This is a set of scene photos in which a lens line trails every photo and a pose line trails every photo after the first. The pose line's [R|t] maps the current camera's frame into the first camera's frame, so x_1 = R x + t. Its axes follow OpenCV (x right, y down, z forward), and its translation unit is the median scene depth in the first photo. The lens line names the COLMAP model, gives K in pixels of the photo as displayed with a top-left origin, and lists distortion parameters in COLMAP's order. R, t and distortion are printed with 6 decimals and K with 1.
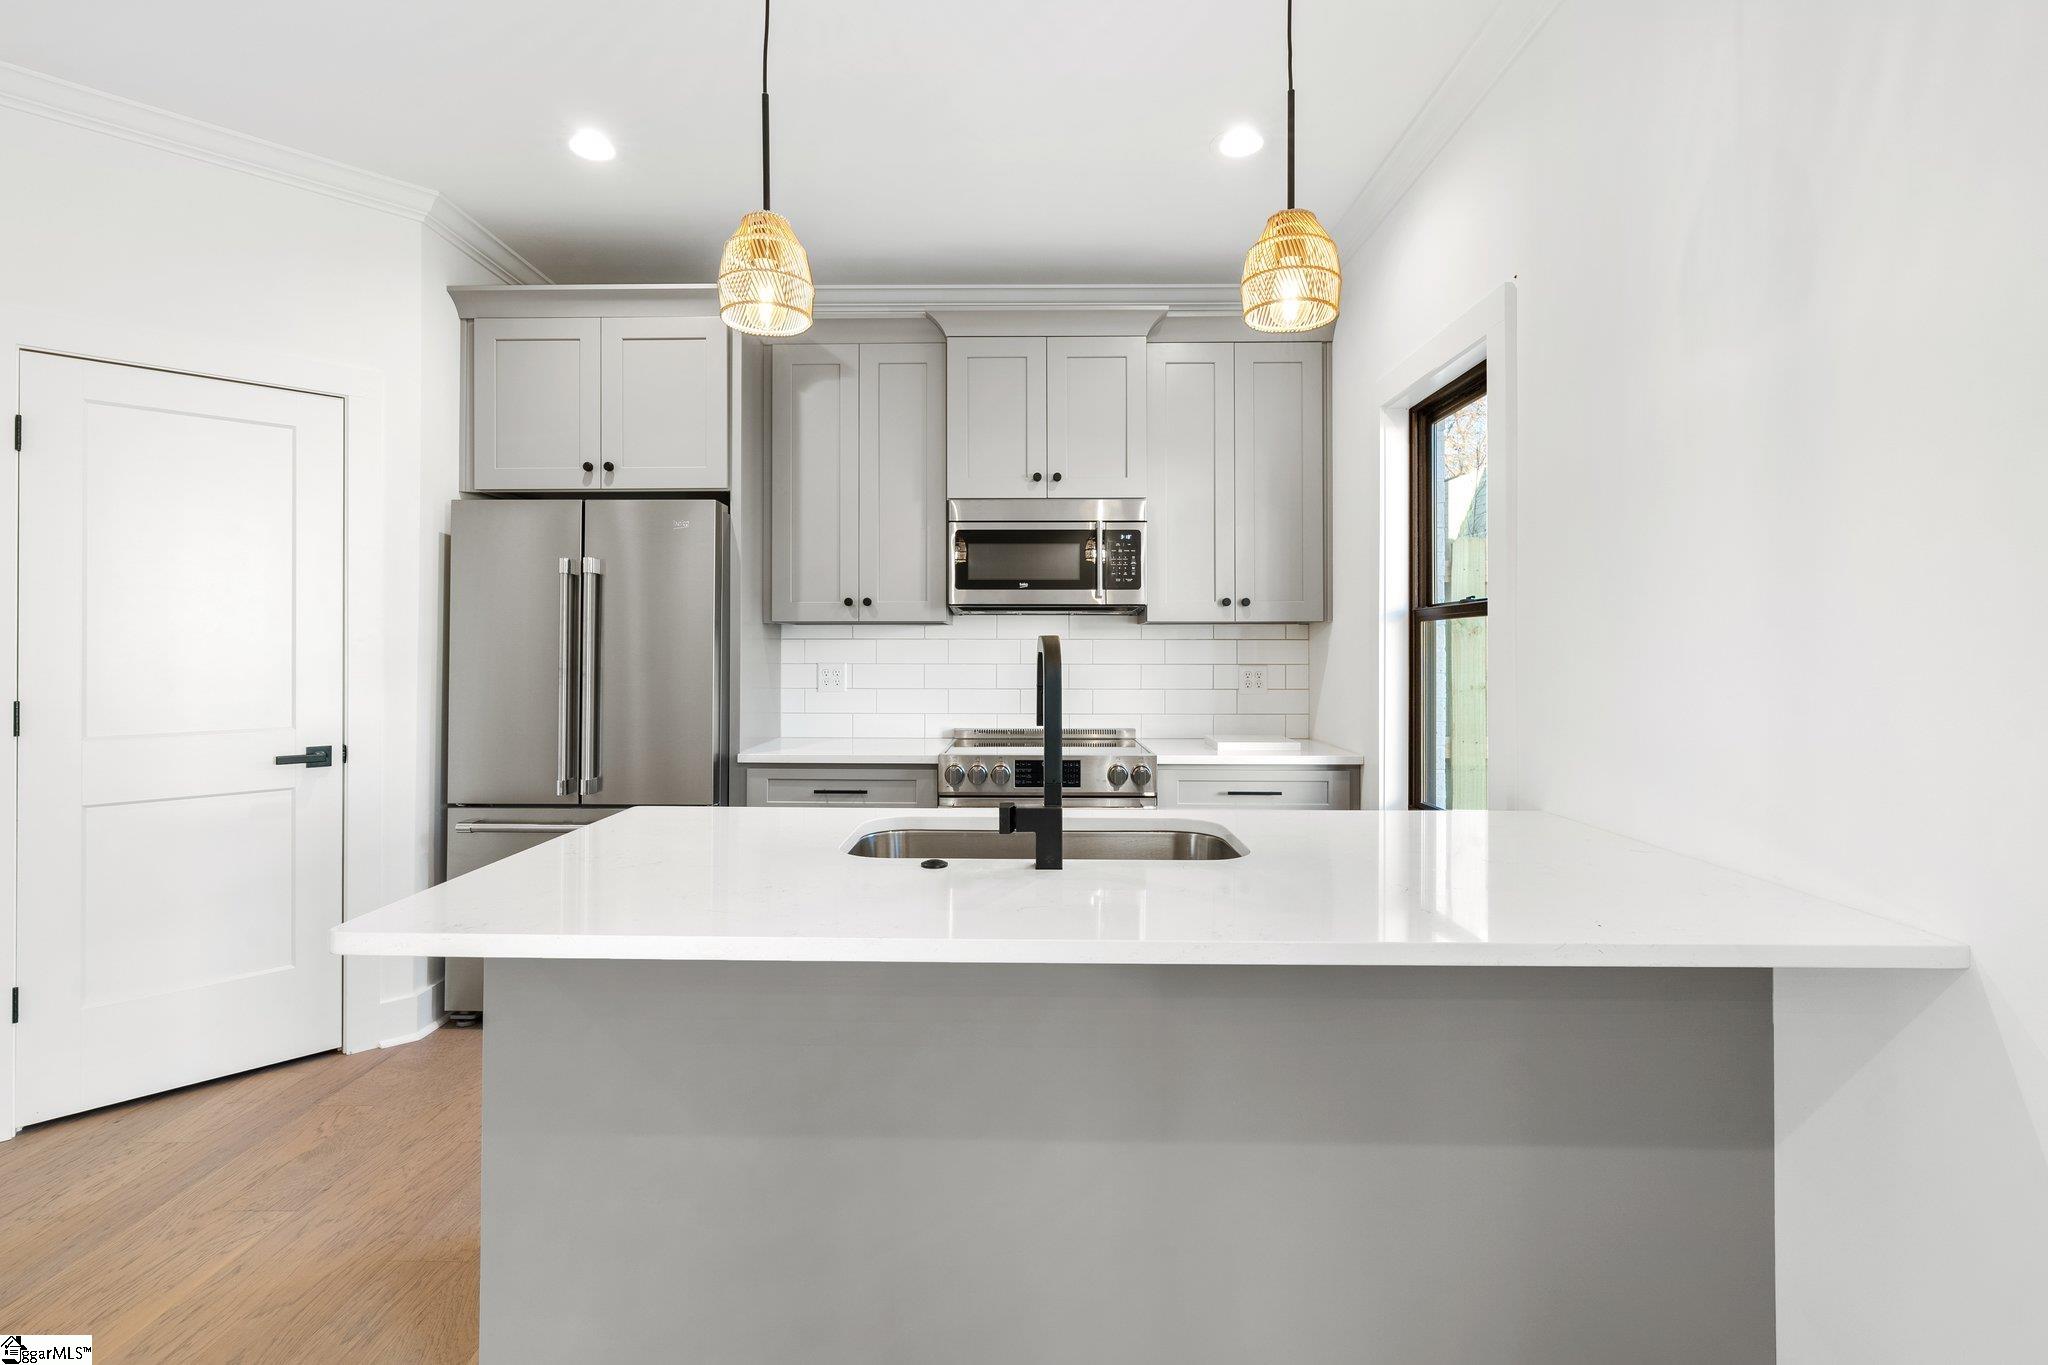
lens RADIAL K [[937.1, 0, 987.9], [0, 937.1, 648.8], [0, 0, 1]] dist [-0.003632, -0.000251]
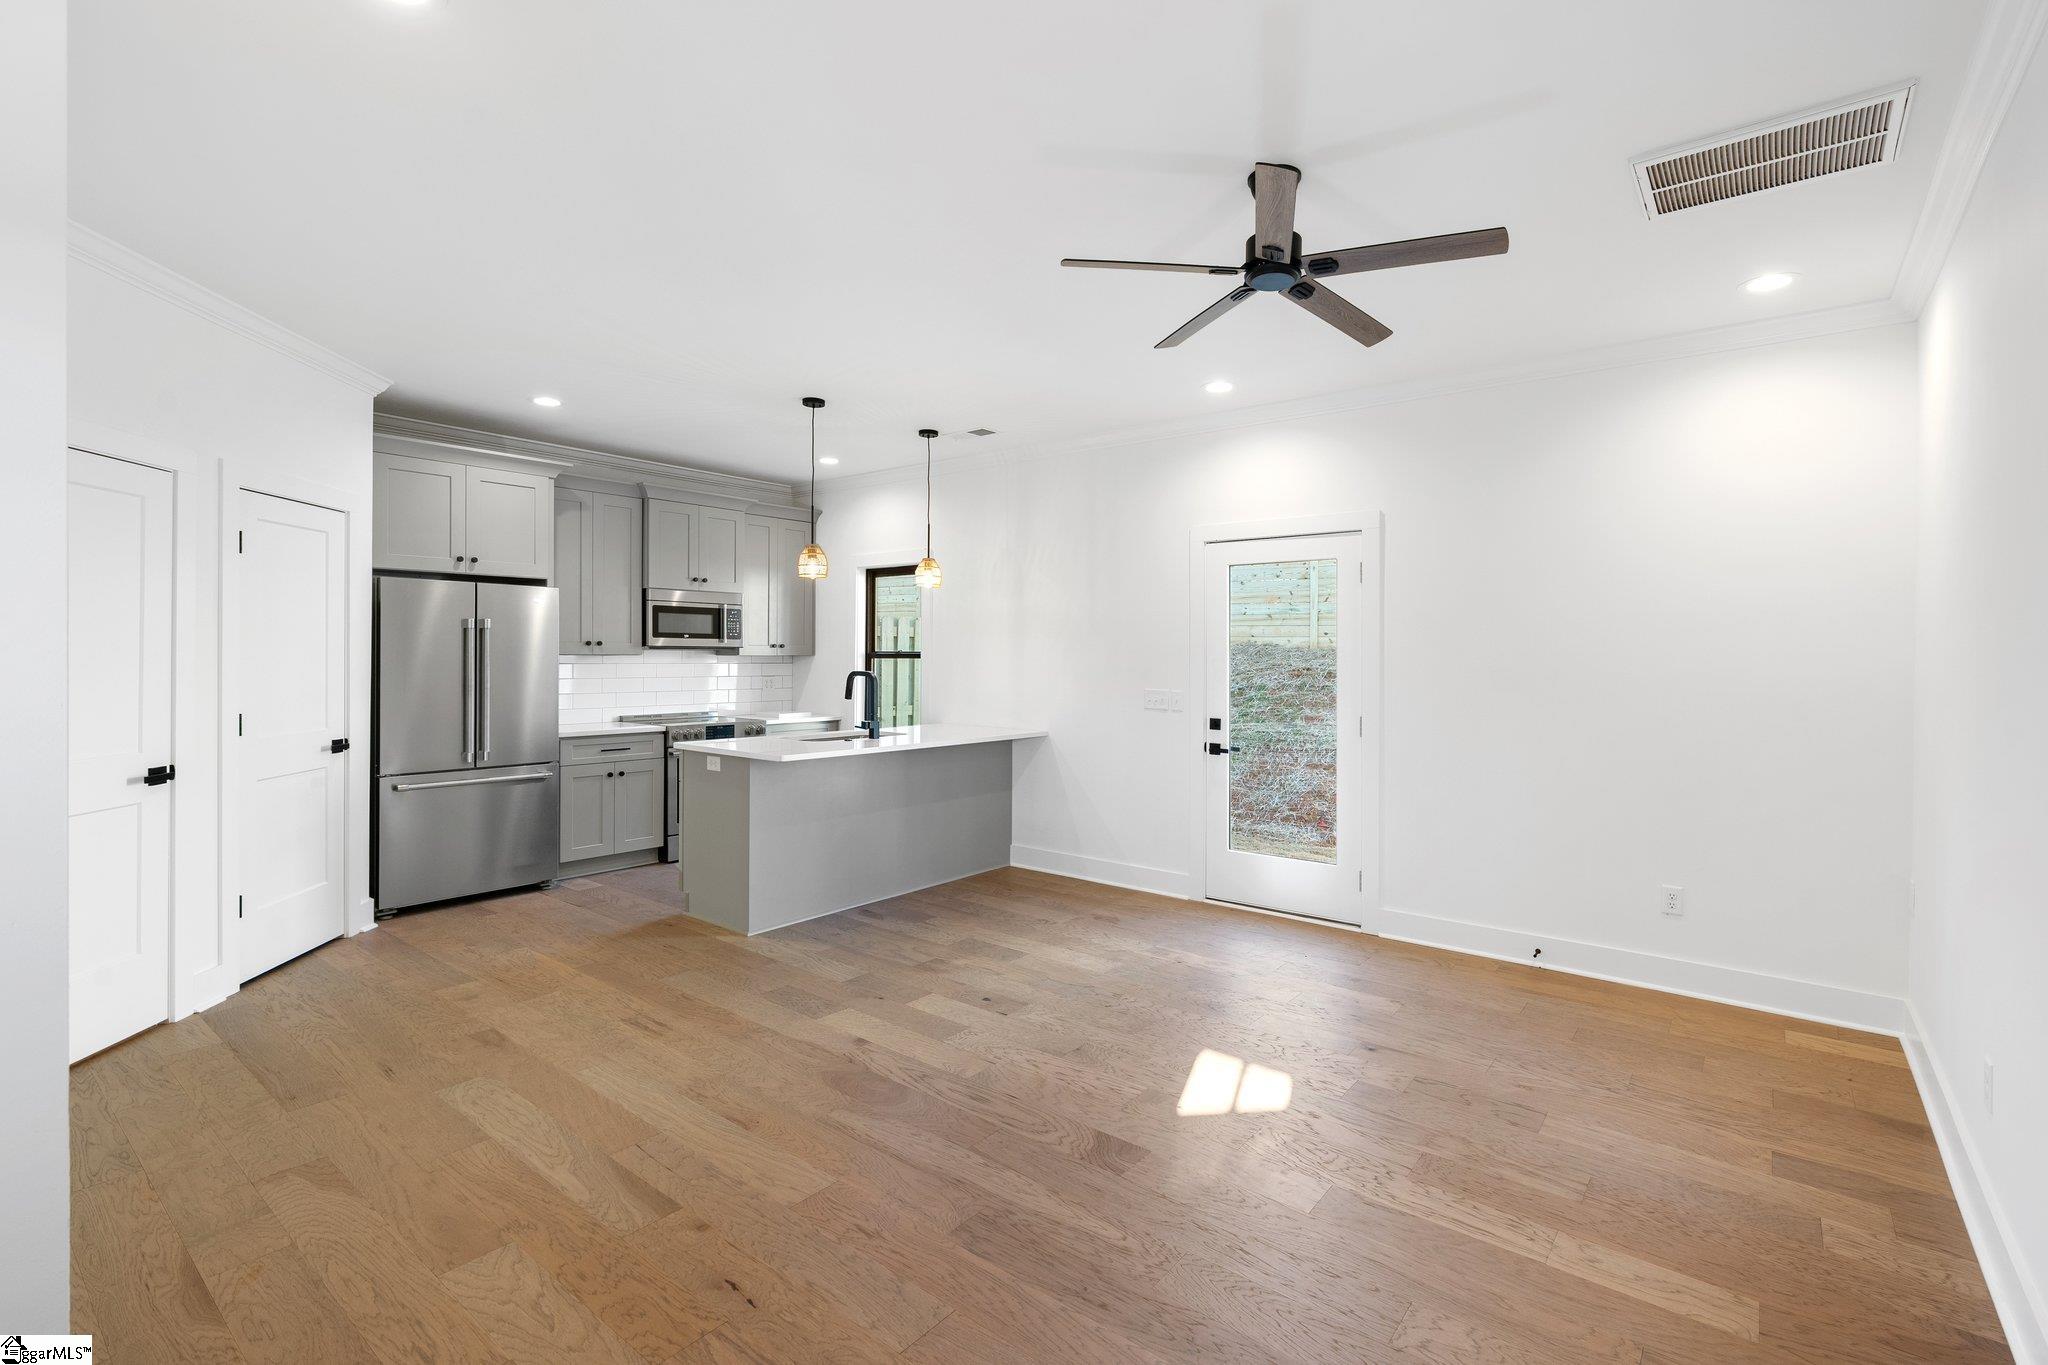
lens RADIAL K [[917.1, 0, 1085.8], [0, 917.1, 653.2], [0, 0, 1]] dist [0.000063, 0.000052]
pose [[0.571384, 0.007070, 0.820653, -1.061535], [-0.010750, 0.999942, -0.001129, -0.041955], [-0.820613, -0.008177, 0.571426, -0.744231]]
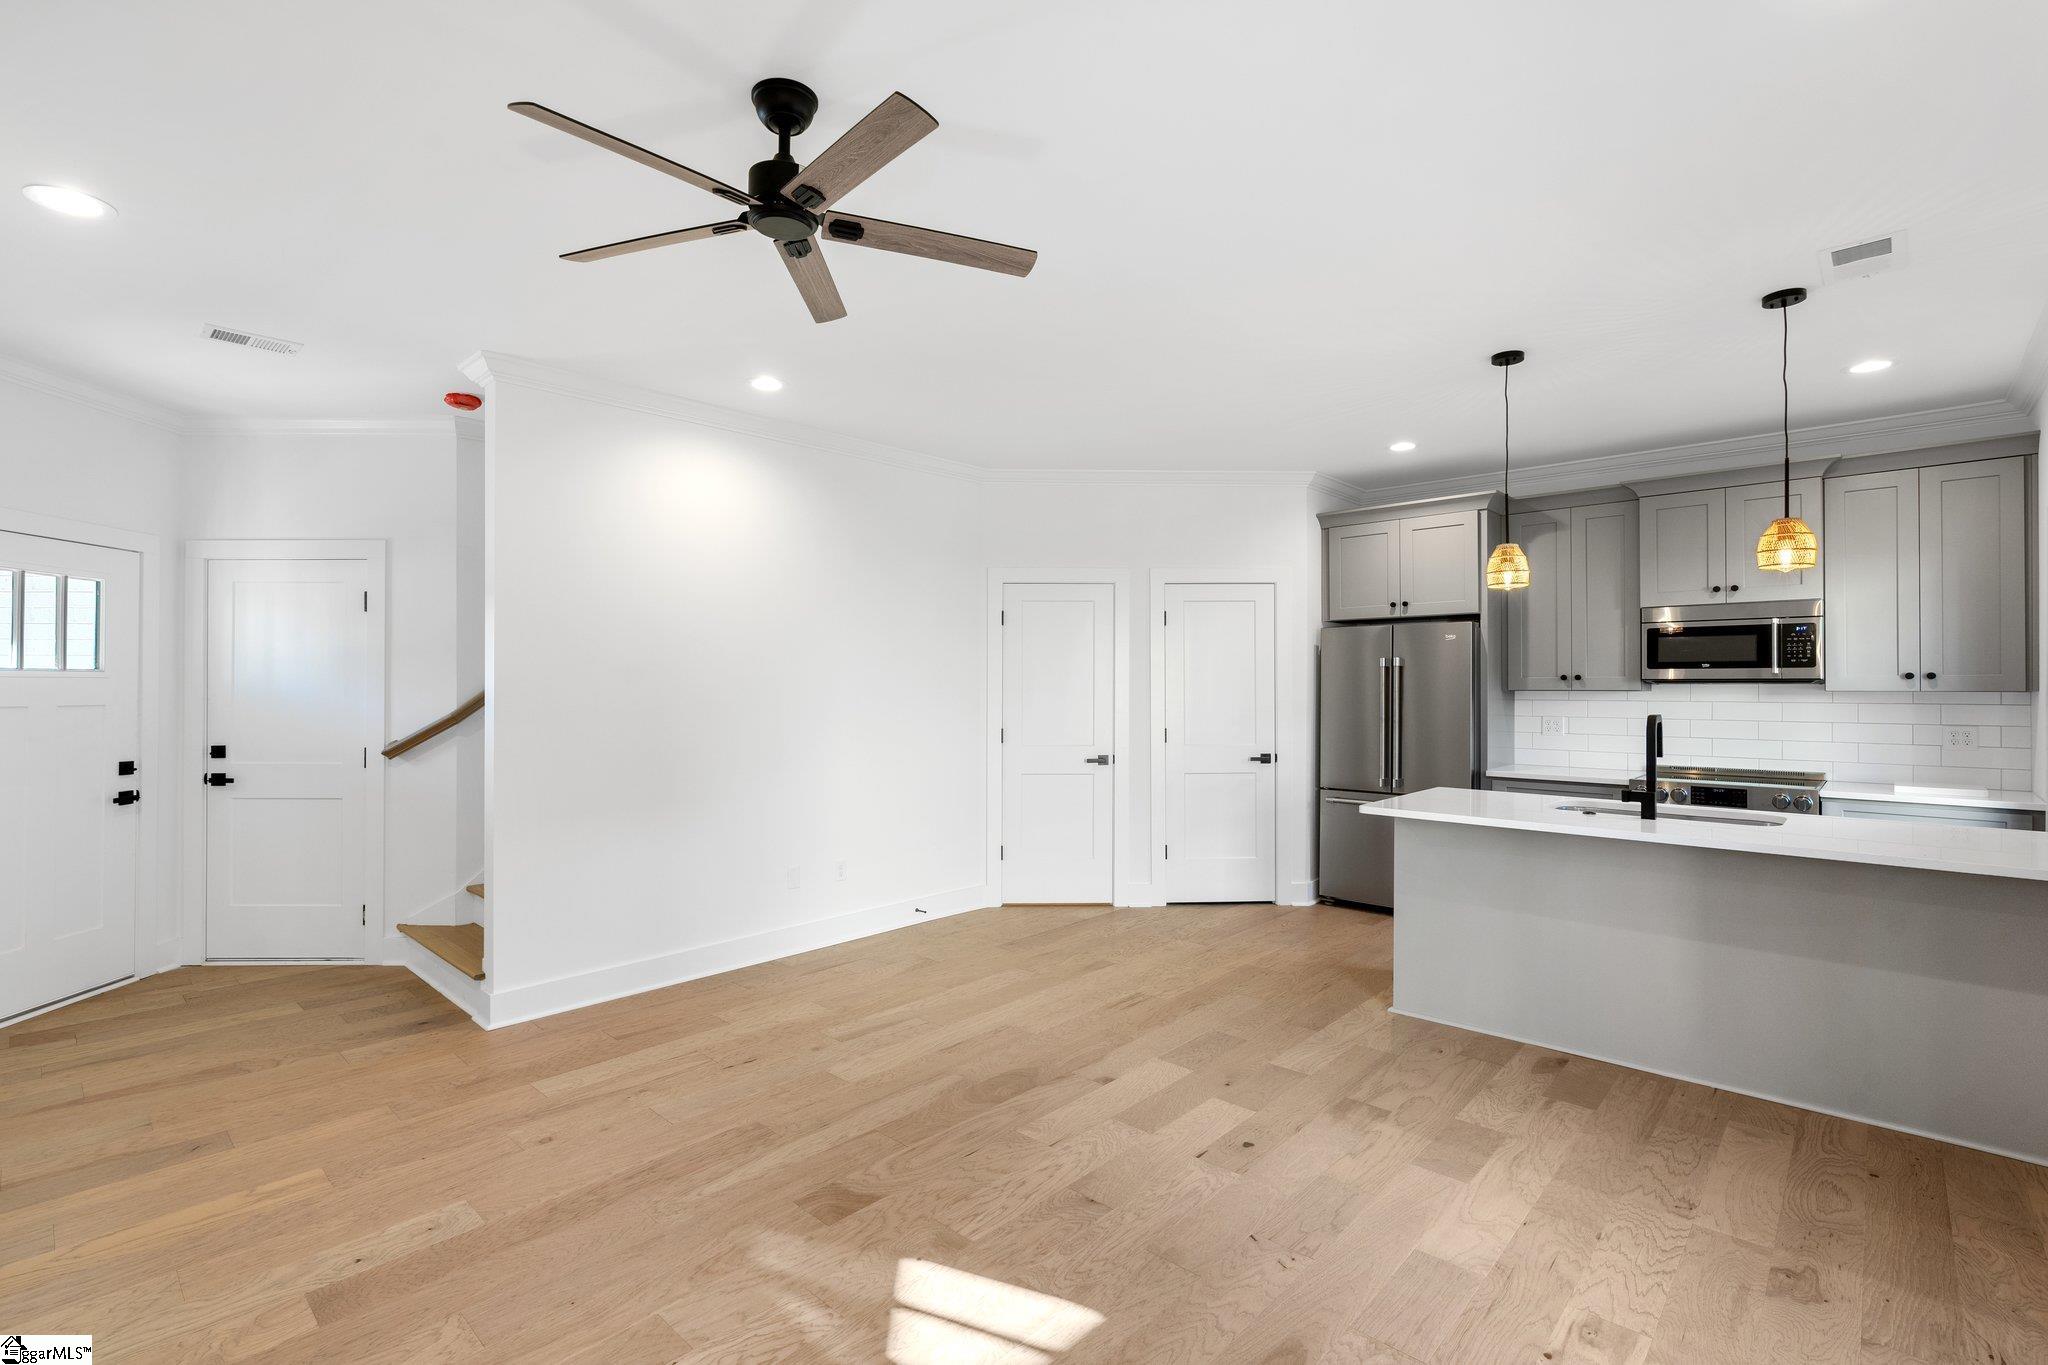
lens RADIAL K [[933.7, 0, 988.5], [0, 933.7, 679.7], [0, 0, 1]] dist [-0.005758, 0.000034]
pose [[0.744766, -0.003452, -0.667317, 0.177253], [0.001574, 0.999993, -0.003417, -0.045137], [0.667324, 0.001495, 0.744766, -0.807604]]
